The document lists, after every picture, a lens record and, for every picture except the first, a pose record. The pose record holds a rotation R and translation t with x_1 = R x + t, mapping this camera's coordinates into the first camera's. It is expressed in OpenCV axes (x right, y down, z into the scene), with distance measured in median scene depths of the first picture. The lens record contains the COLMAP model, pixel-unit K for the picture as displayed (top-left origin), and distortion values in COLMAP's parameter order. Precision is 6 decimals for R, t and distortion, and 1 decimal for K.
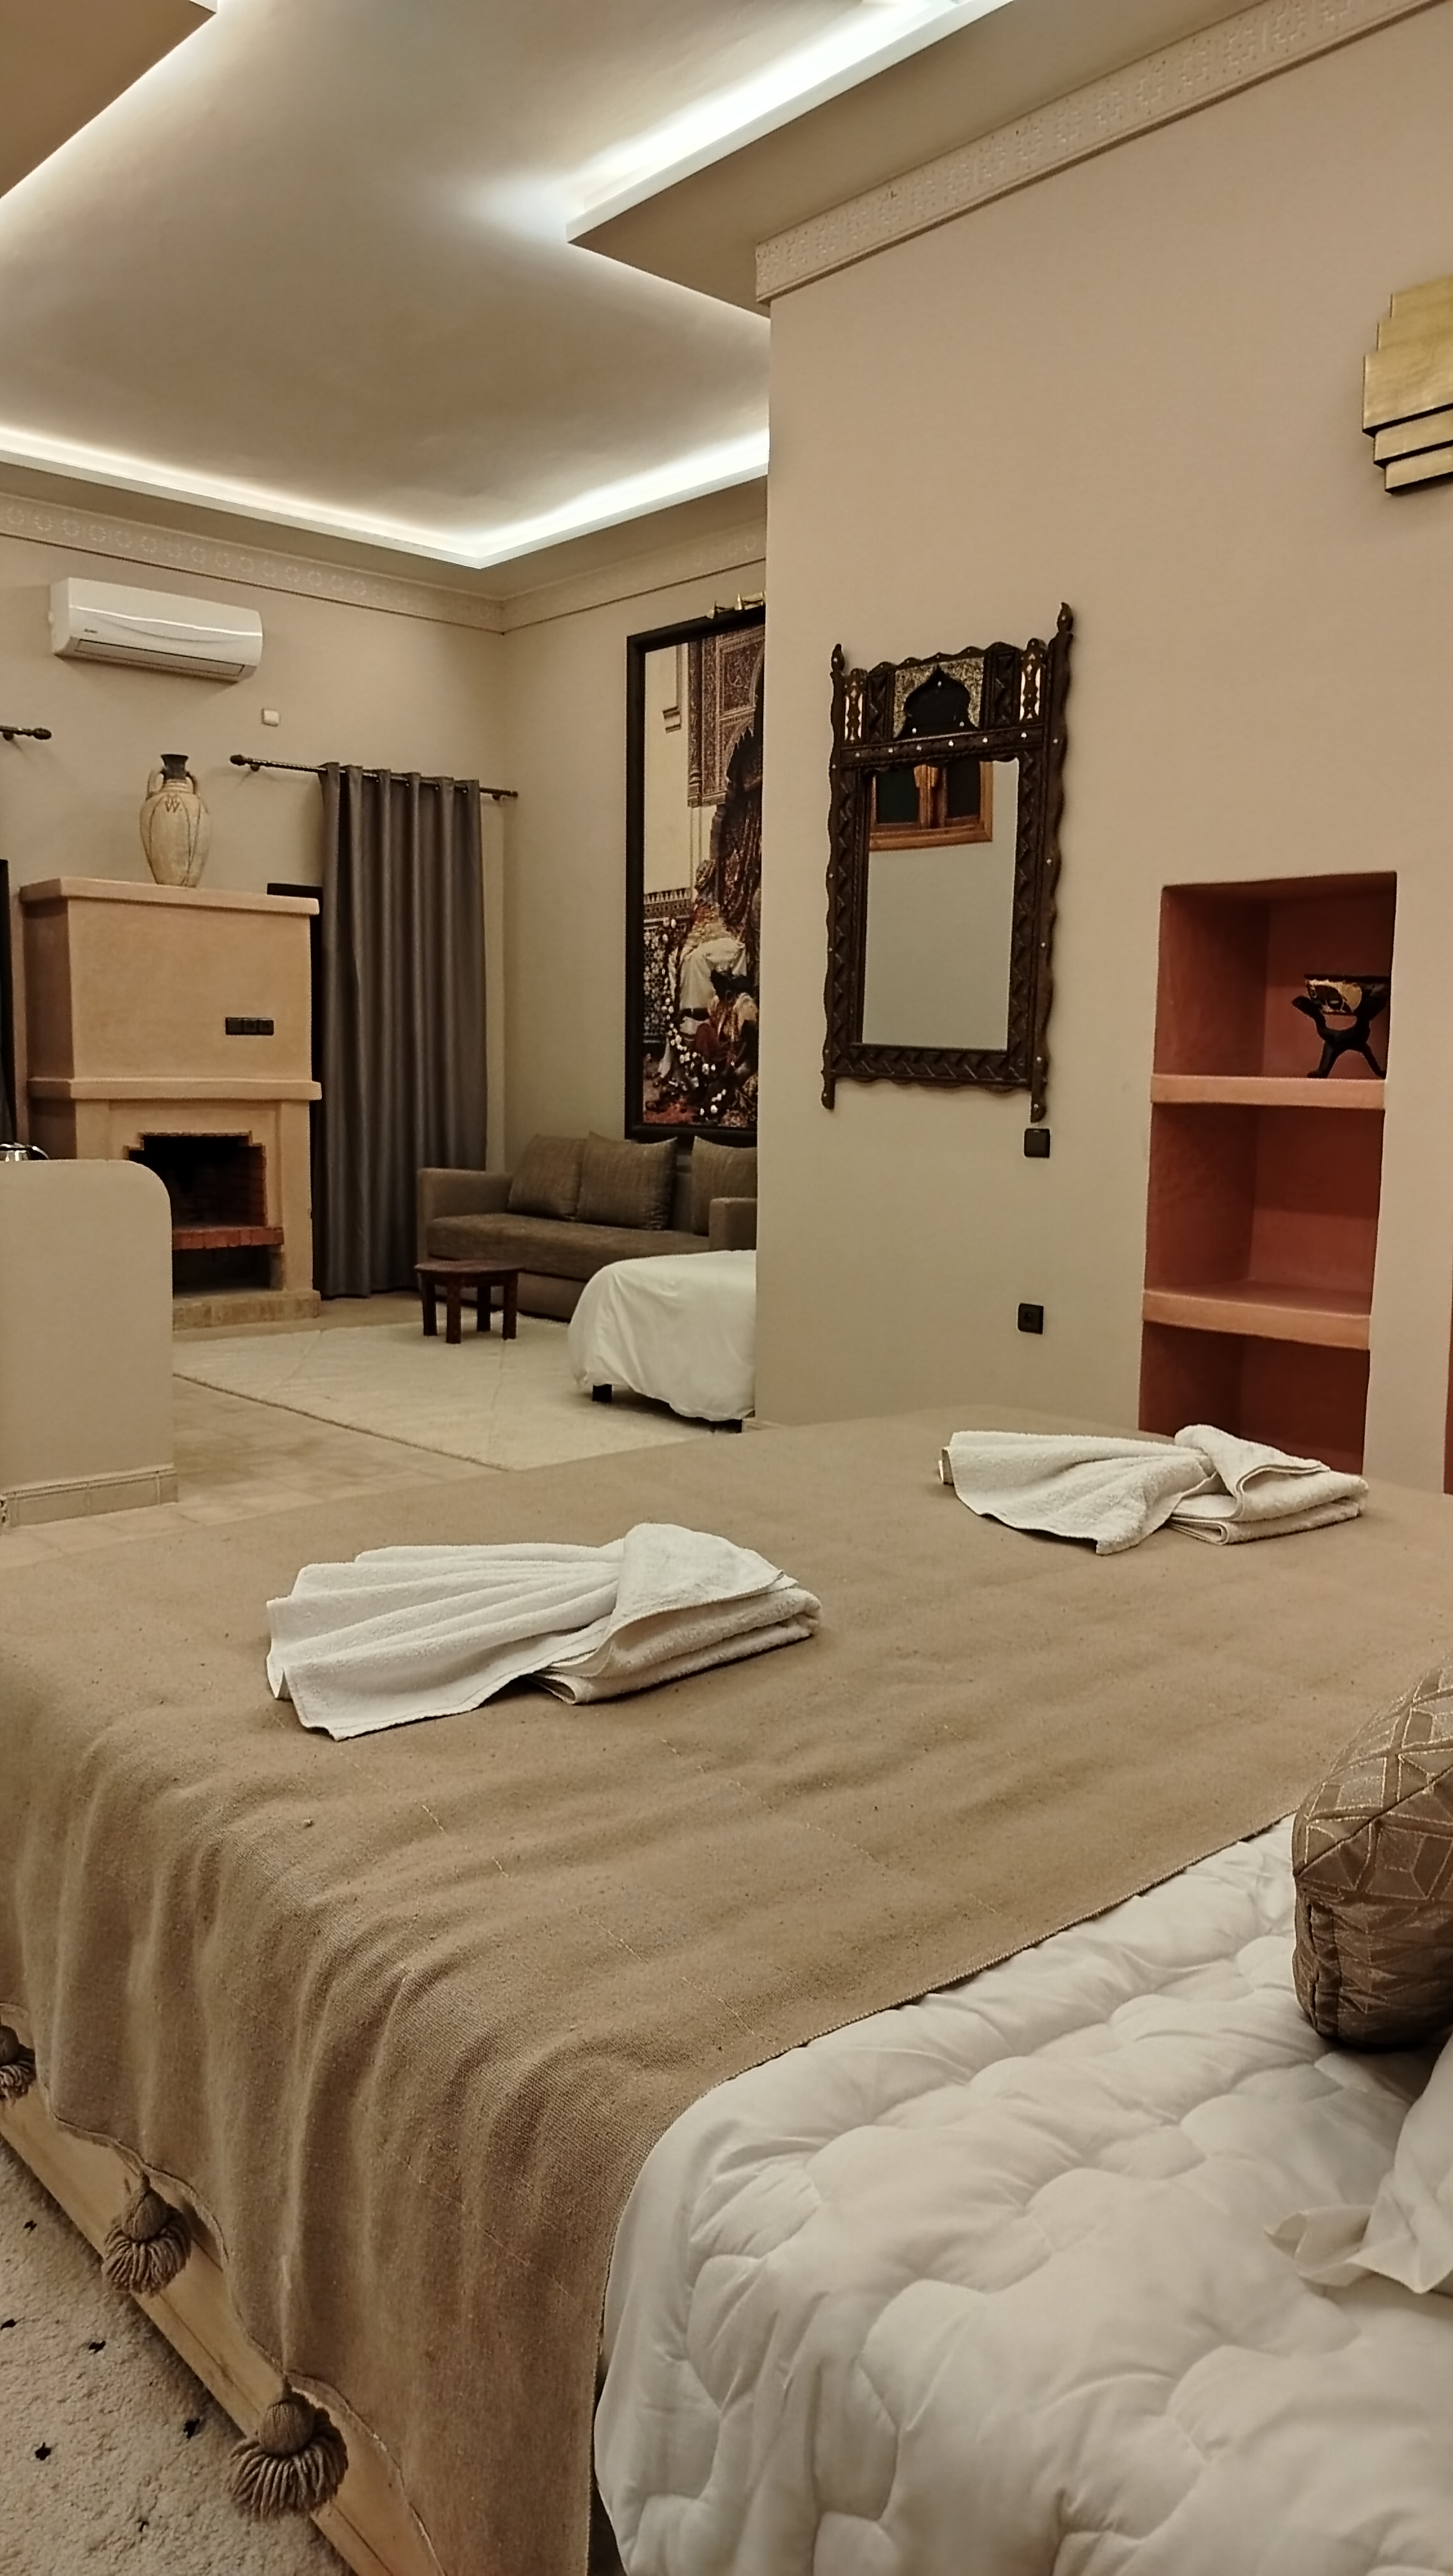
lens RADIAL K [[1819.1, 0, 764.6], [0, 1819.1, 1291.1], [0, 0, 1]] dist [-0.000361, 0.006600]
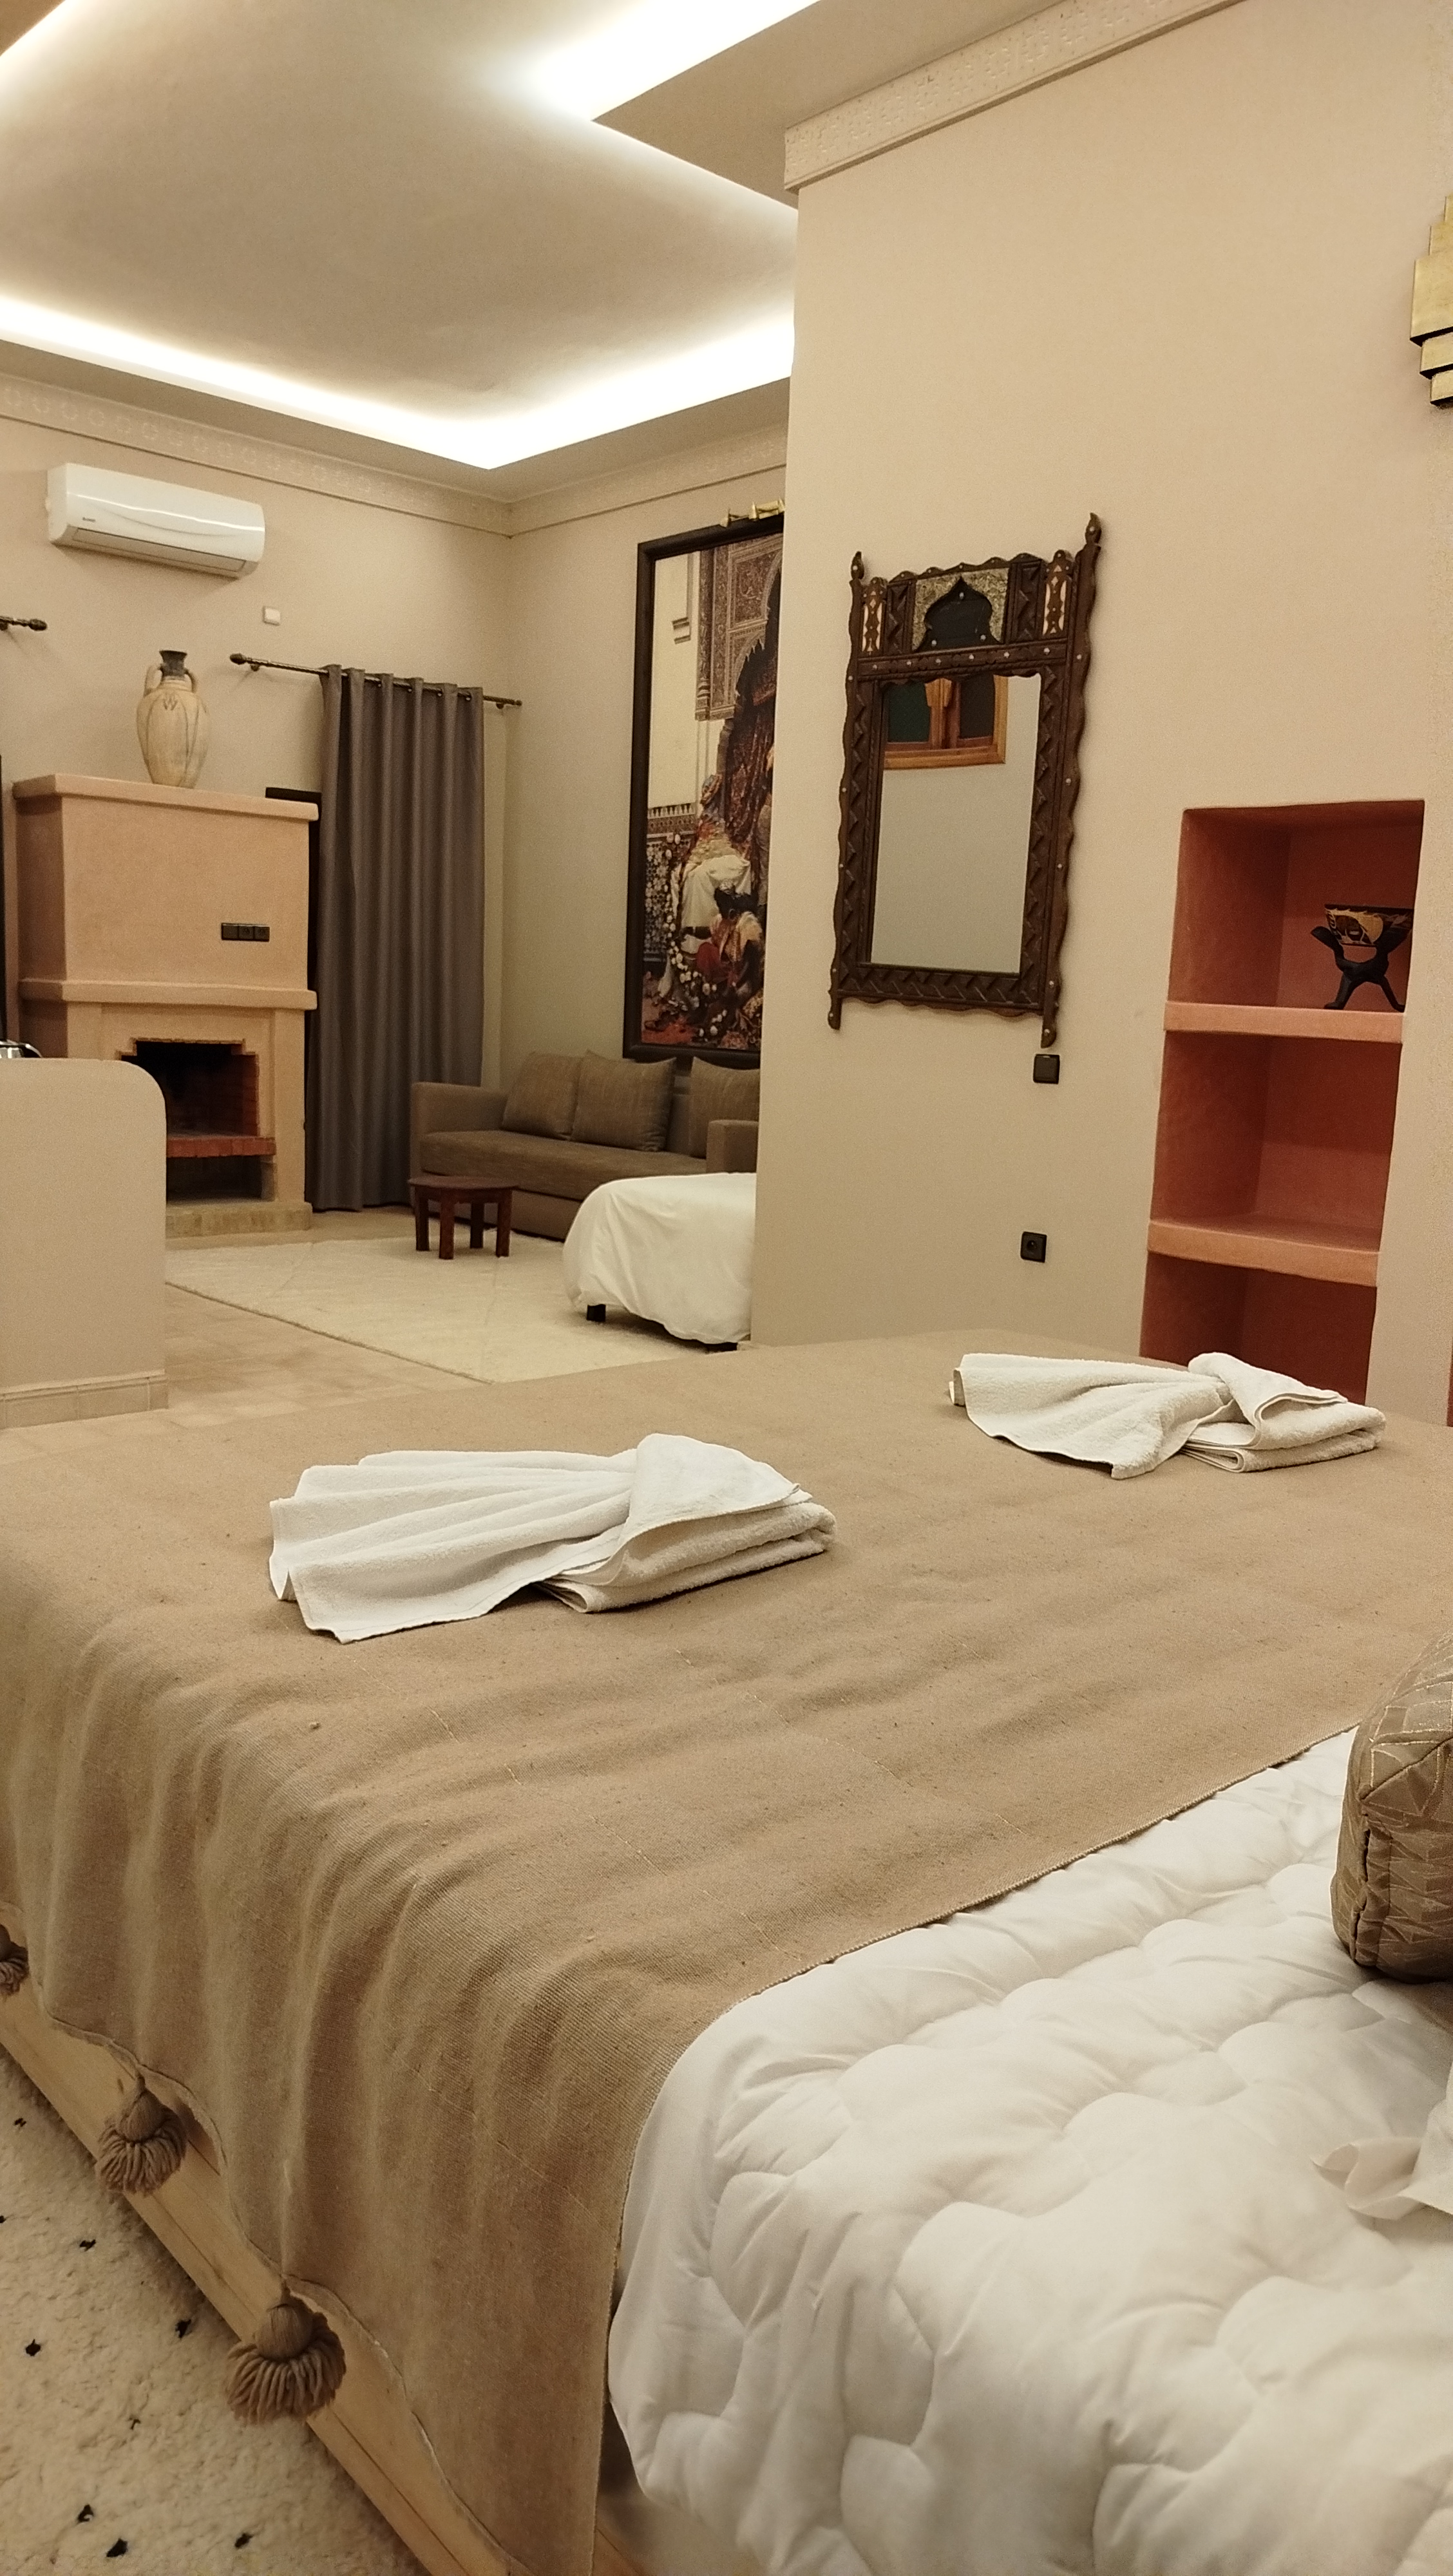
lens RADIAL K [[1819.1, 0, 760.6], [0, 1819.1, 1289.6], [0, 0, 1]] dist [-0.000361, 0.006600]
pose [[0.999620, 0.026901, 0.005961, -0.007270], [-0.027107, 0.998923, 0.037649, 0.004849], [-0.004941, -0.037797, 0.999273, 0.010164]]
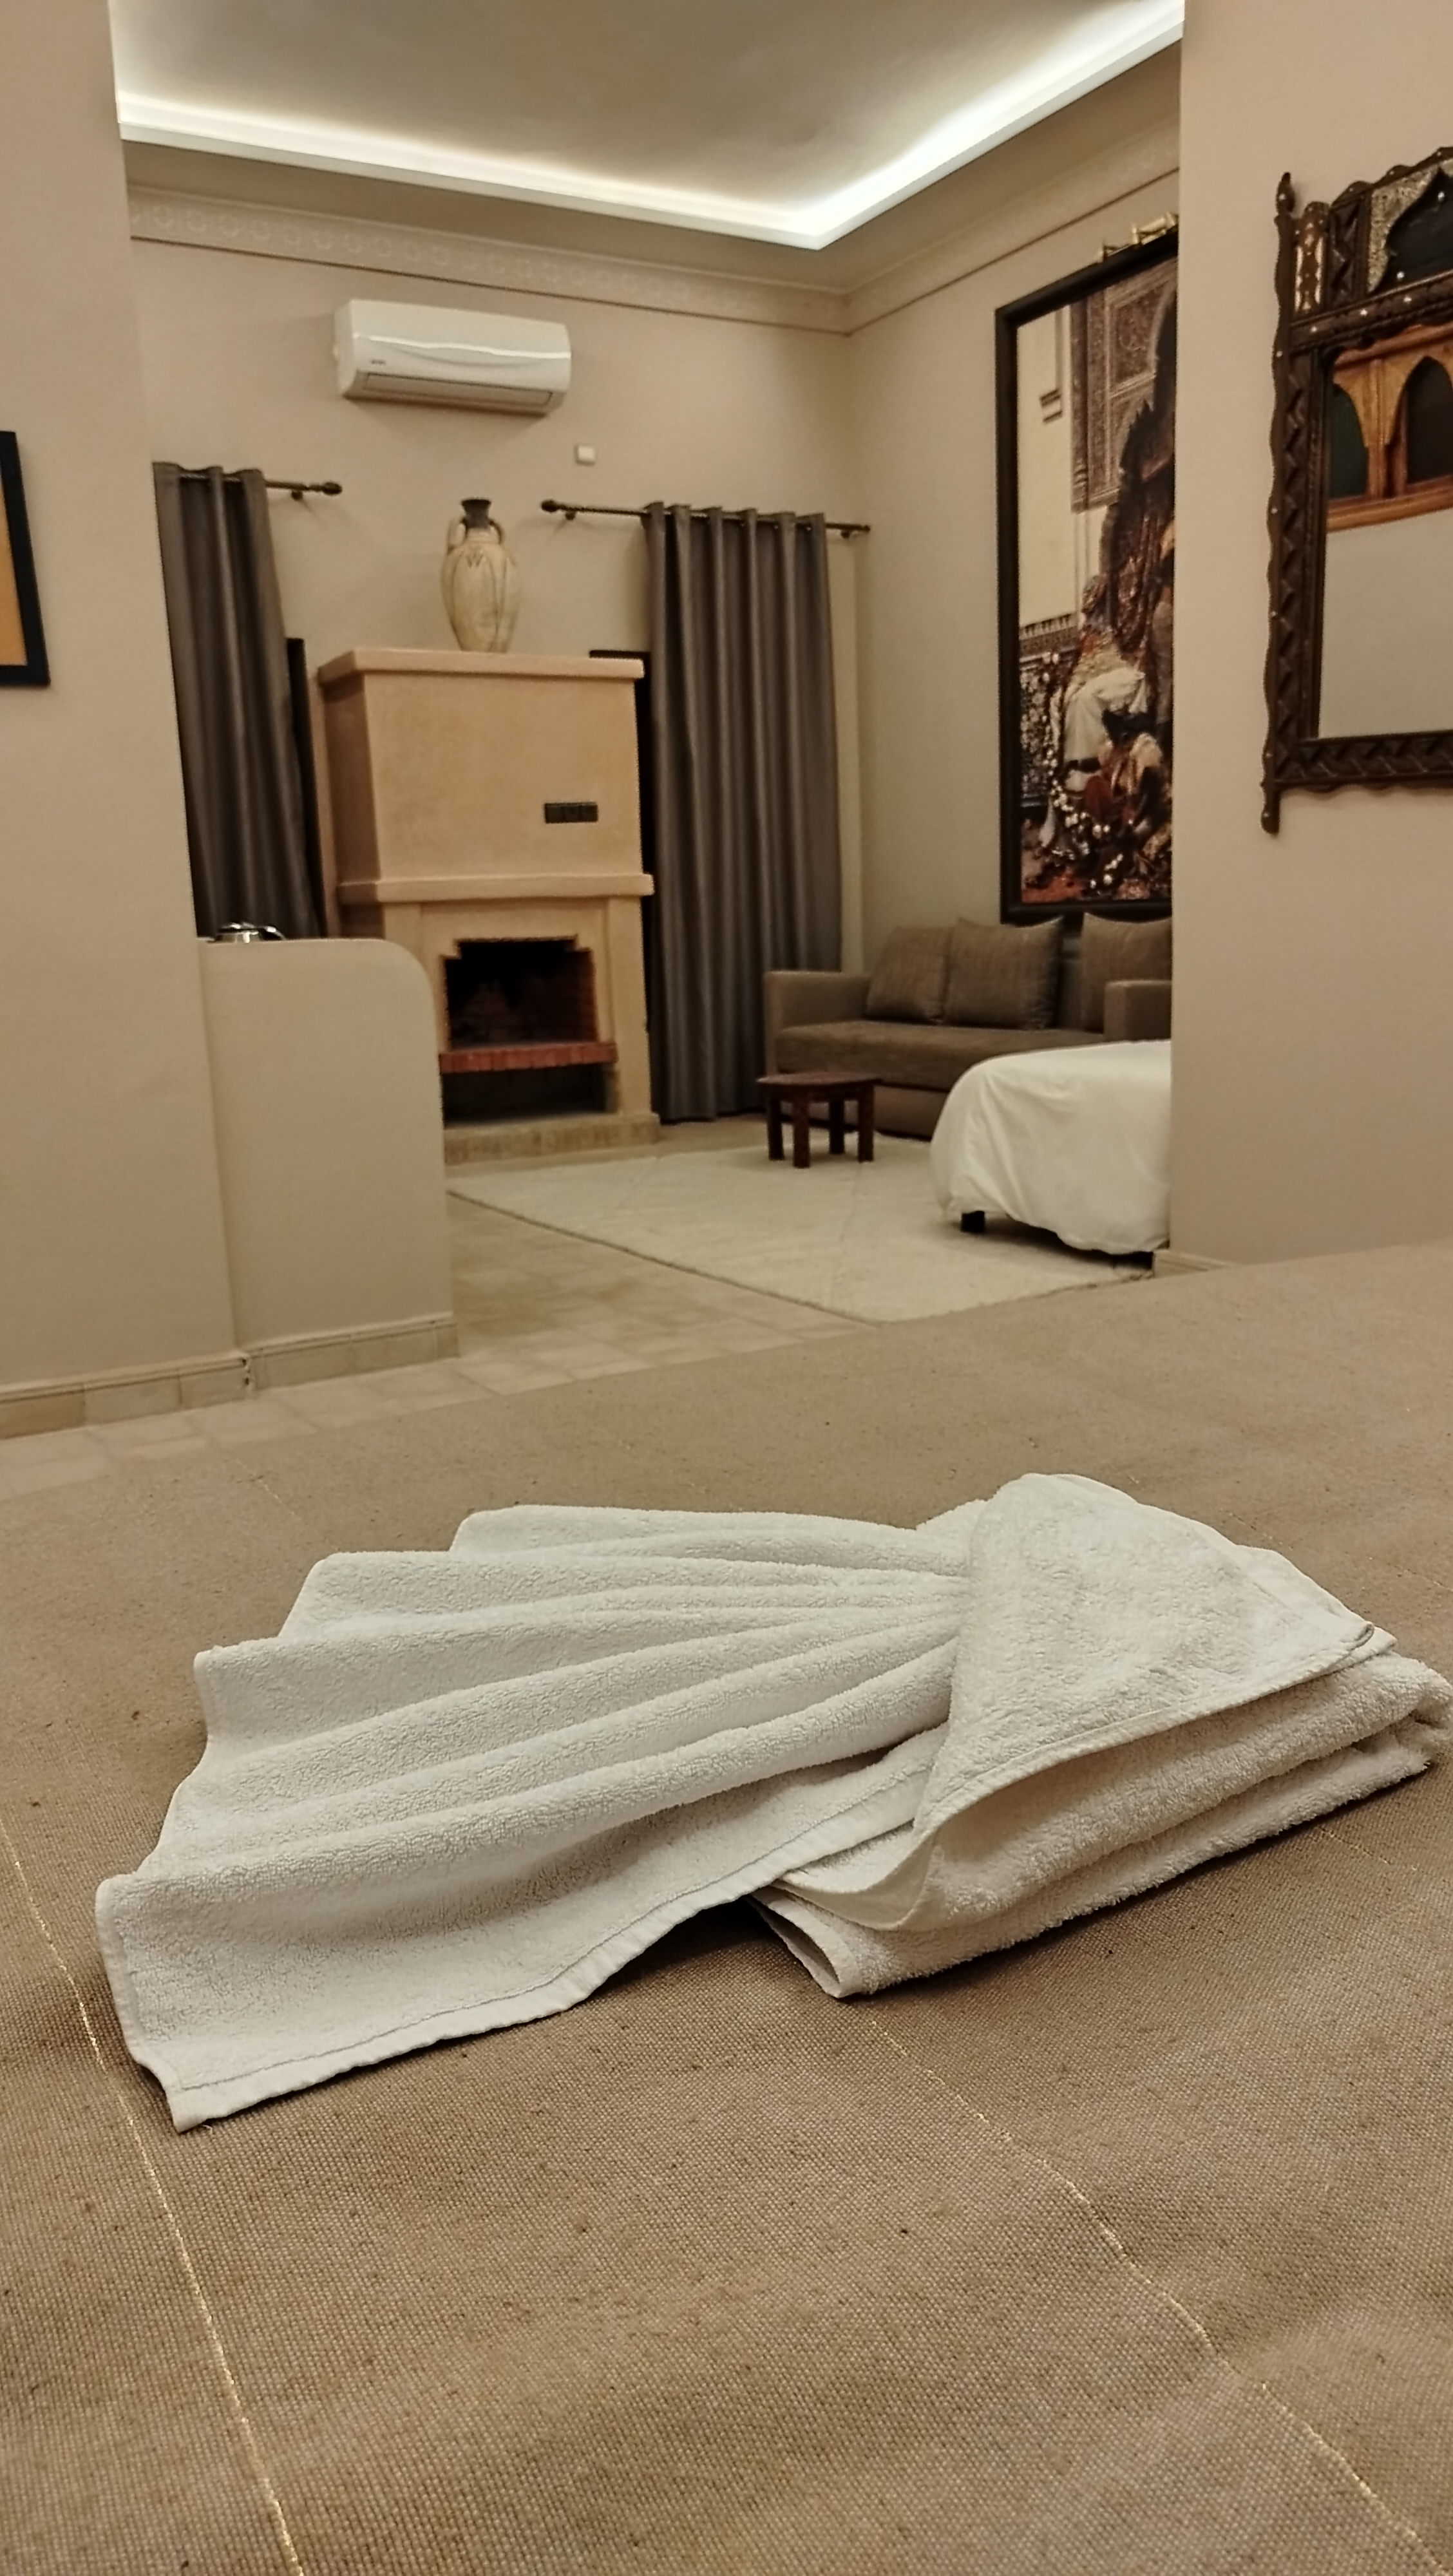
lens RADIAL K [[1819.1, 0, 750.4], [0, 1819.1, 1279.7], [0, 0, 1]] dist [-0.000361, 0.006600]
pose [[0.976276, -0.006987, -0.216417, -0.013688], [0.025272, 0.996325, 0.081838, 0.015958], [0.215050, -0.085366, 0.972865, 0.223592]]
